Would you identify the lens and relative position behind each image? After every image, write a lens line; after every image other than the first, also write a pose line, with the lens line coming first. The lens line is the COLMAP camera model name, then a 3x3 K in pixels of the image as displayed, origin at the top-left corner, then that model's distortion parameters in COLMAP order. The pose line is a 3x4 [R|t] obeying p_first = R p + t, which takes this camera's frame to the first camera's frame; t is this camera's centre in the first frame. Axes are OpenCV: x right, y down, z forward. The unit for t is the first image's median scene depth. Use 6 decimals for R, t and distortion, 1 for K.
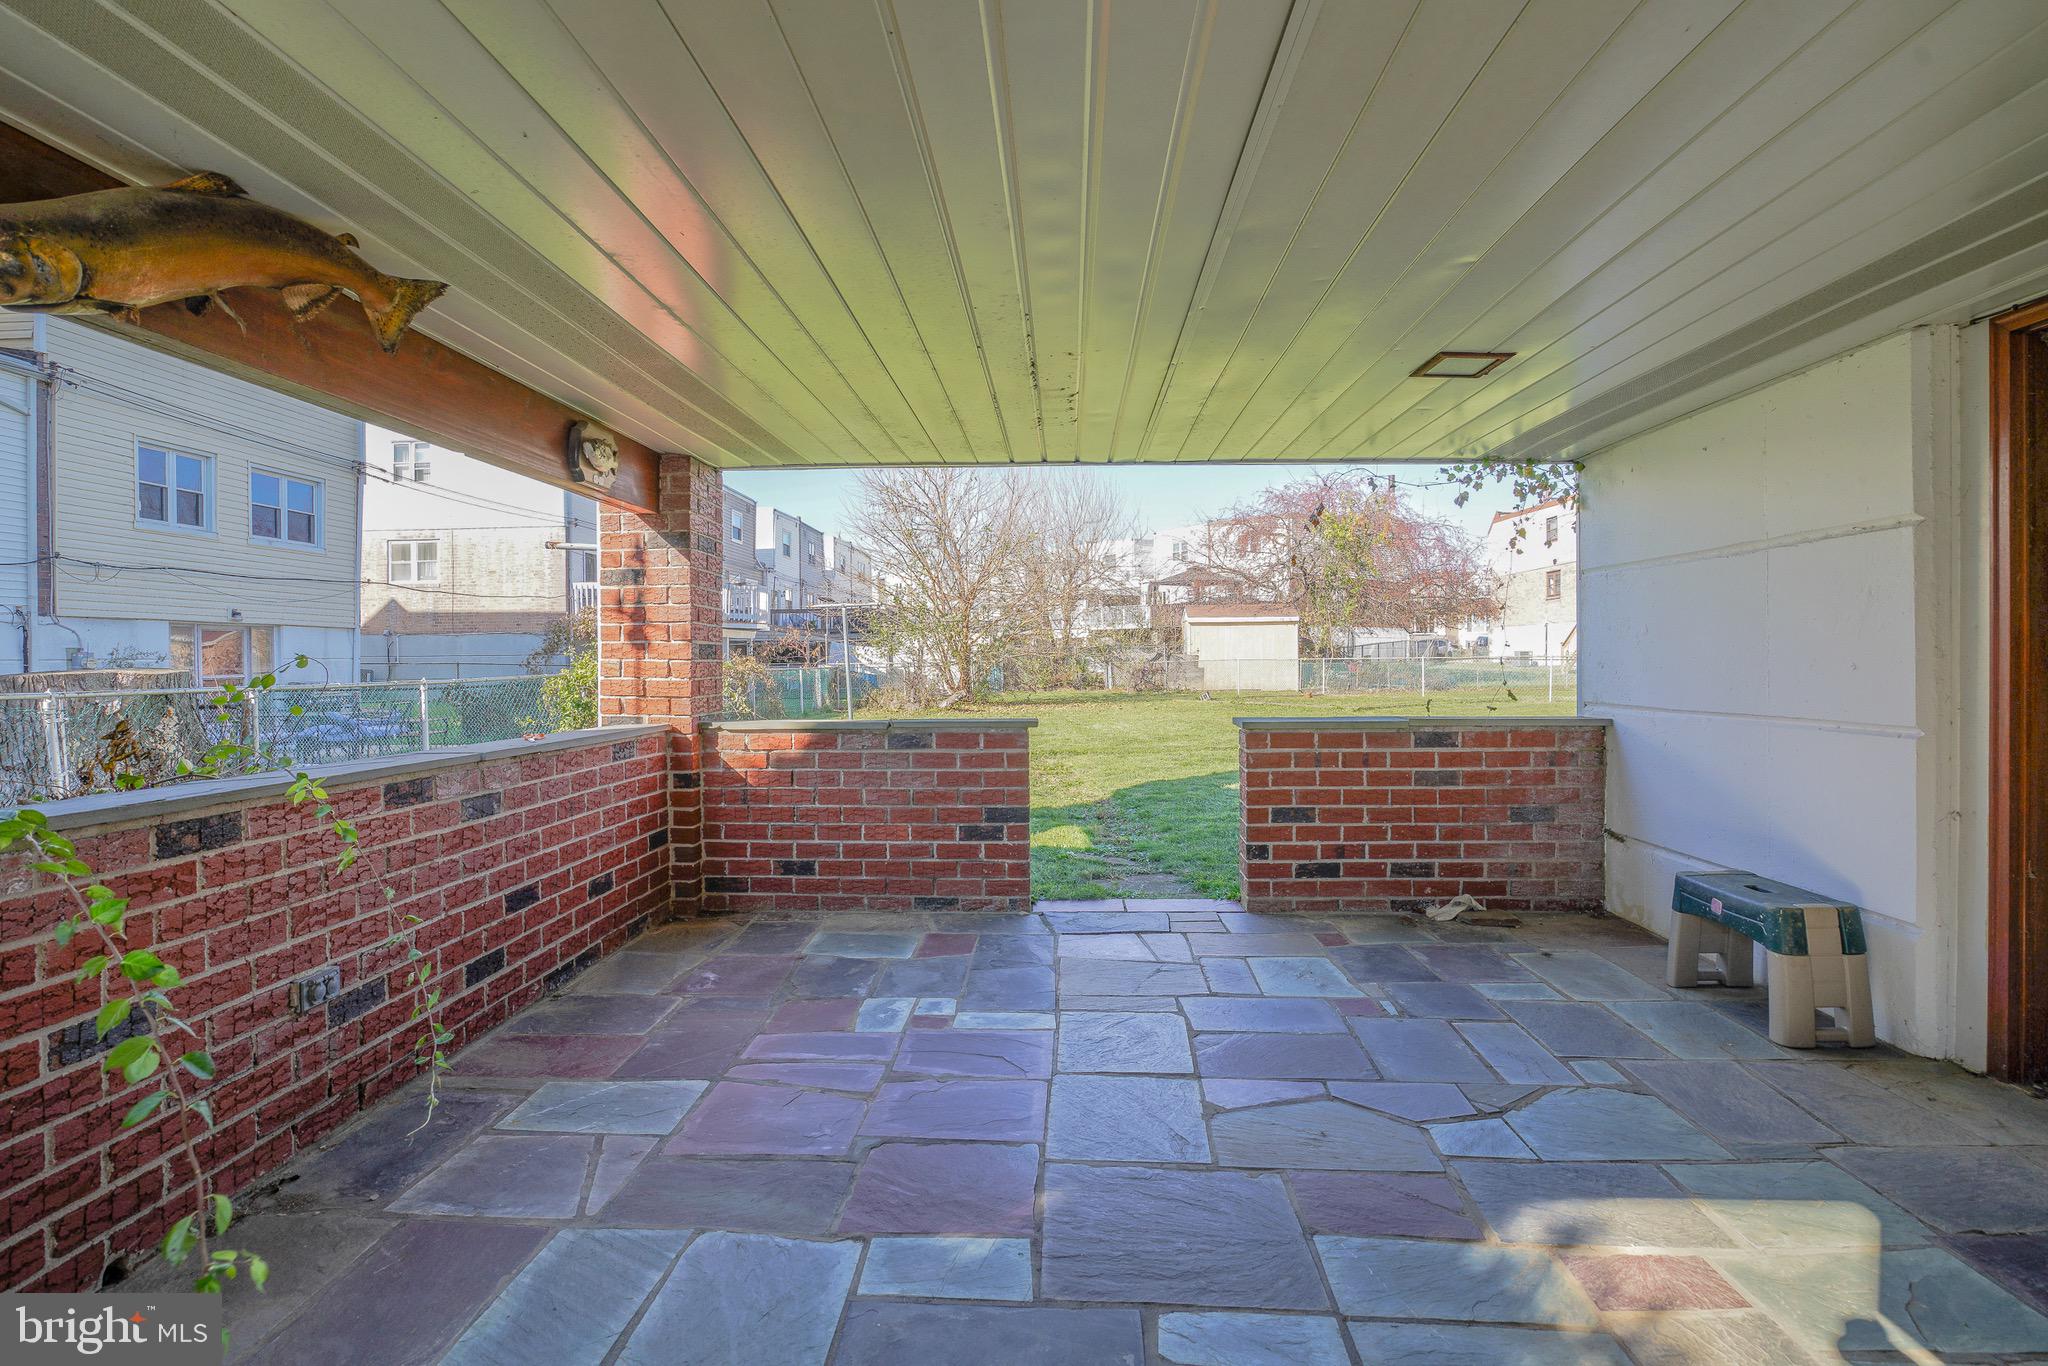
lens RADIAL K [[1079.2, 0, 1020.5], [0, 1079.2, 670.0], [0, 0, 1]] dist [-0.083061, 0.049509]
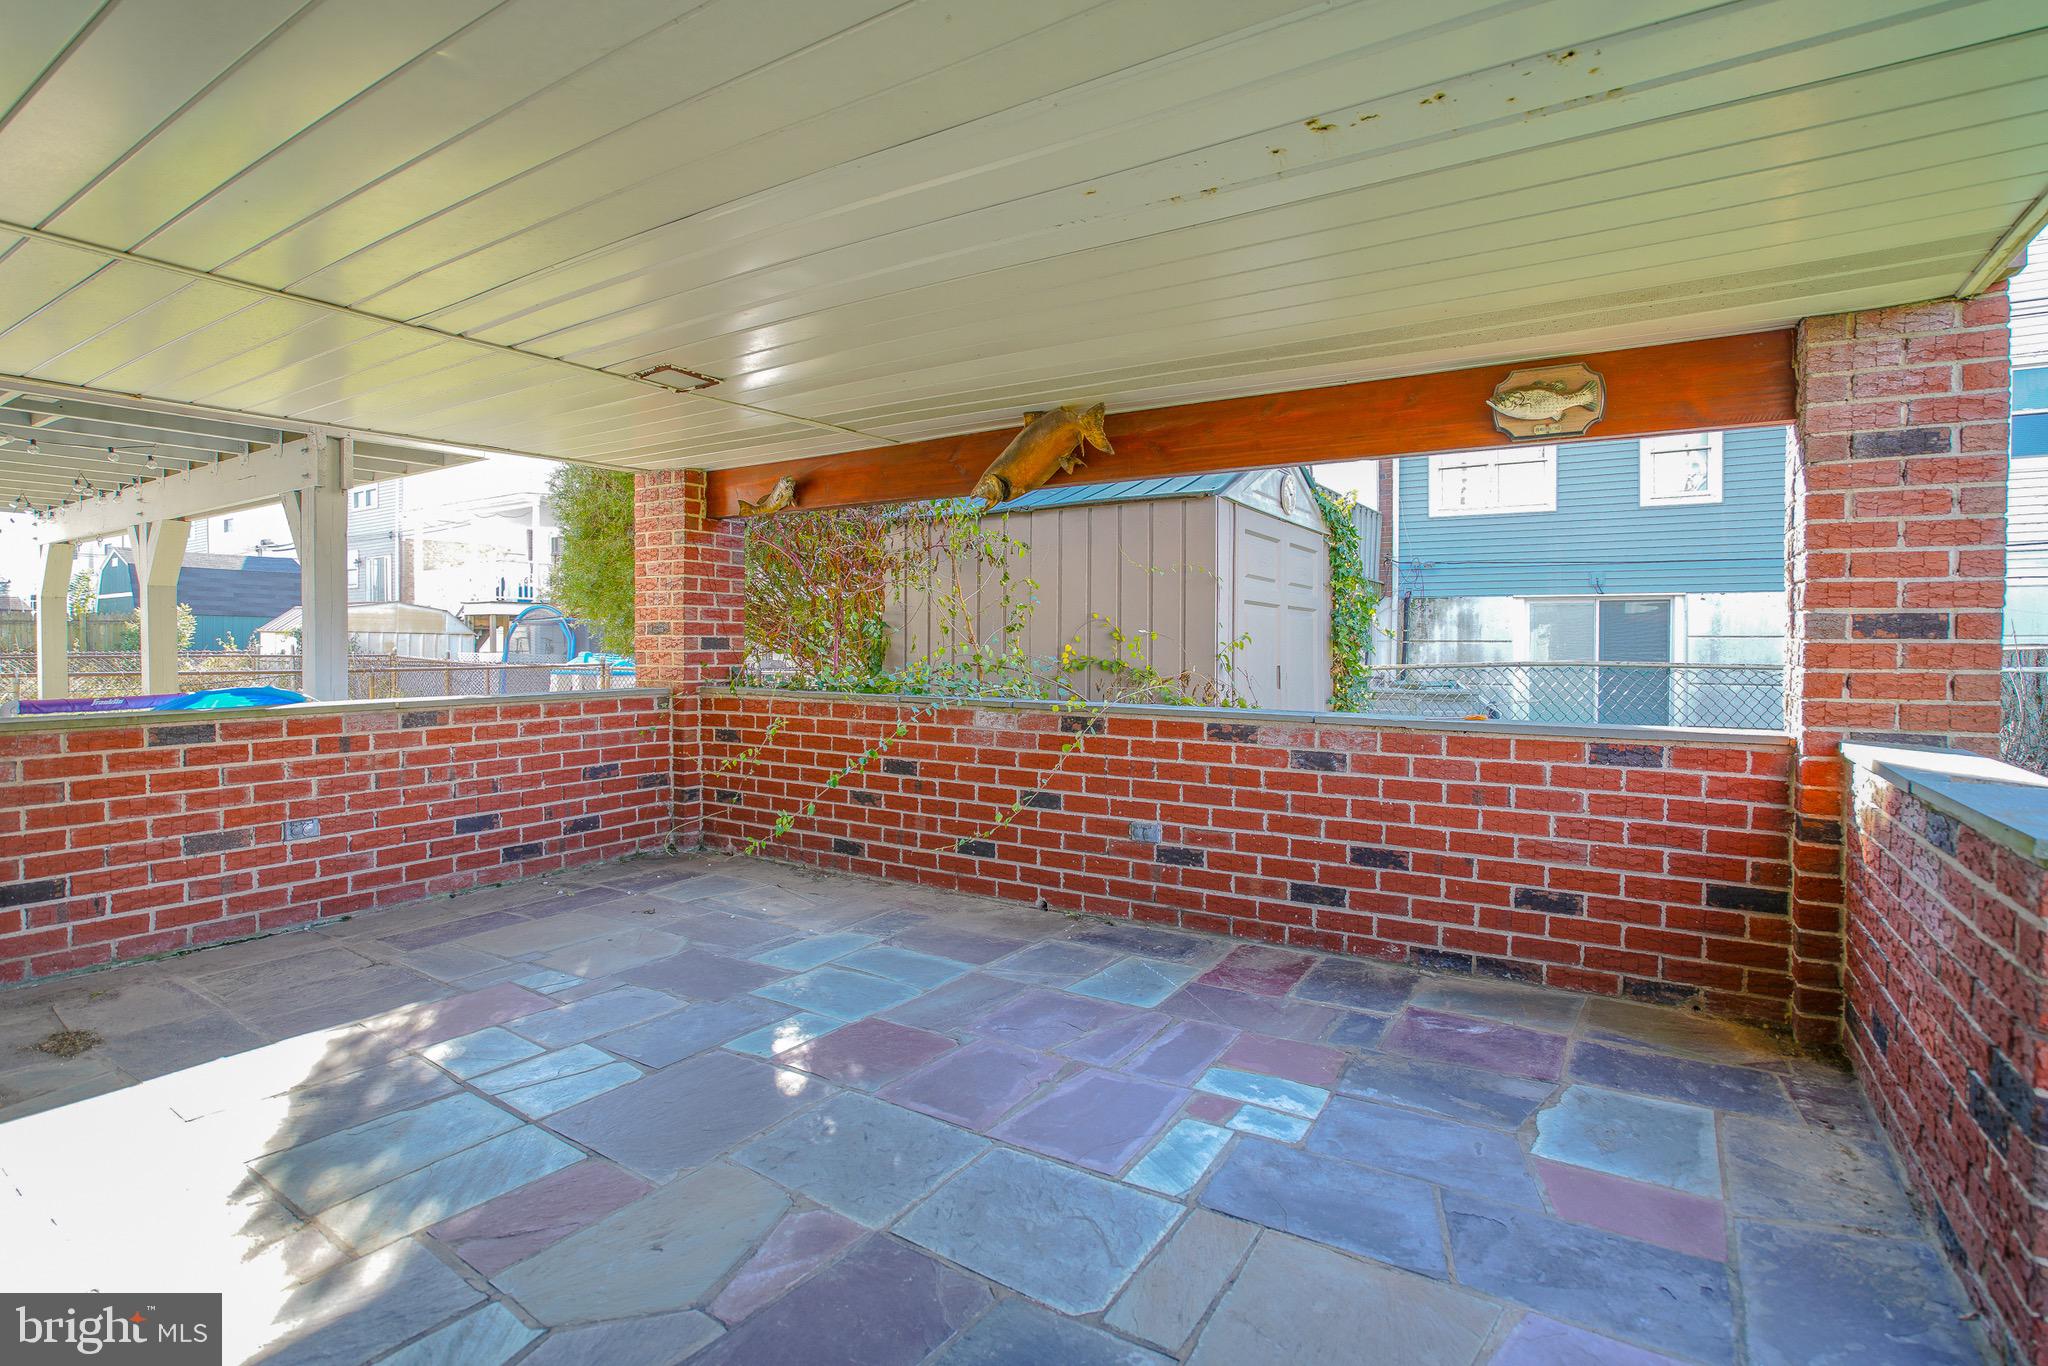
lens RADIAL K [[967.8, 0, 1016.5], [0, 967.8, 652.8], [0, 0, 1]] dist [-0.060675, 0.023802]
pose [[-0.528200, 0.018287, -0.848923, 0.406857], [-0.005298, 0.999678, 0.024831, -0.012695], [0.849104, 0.017614, -0.527933, 0.881671]]
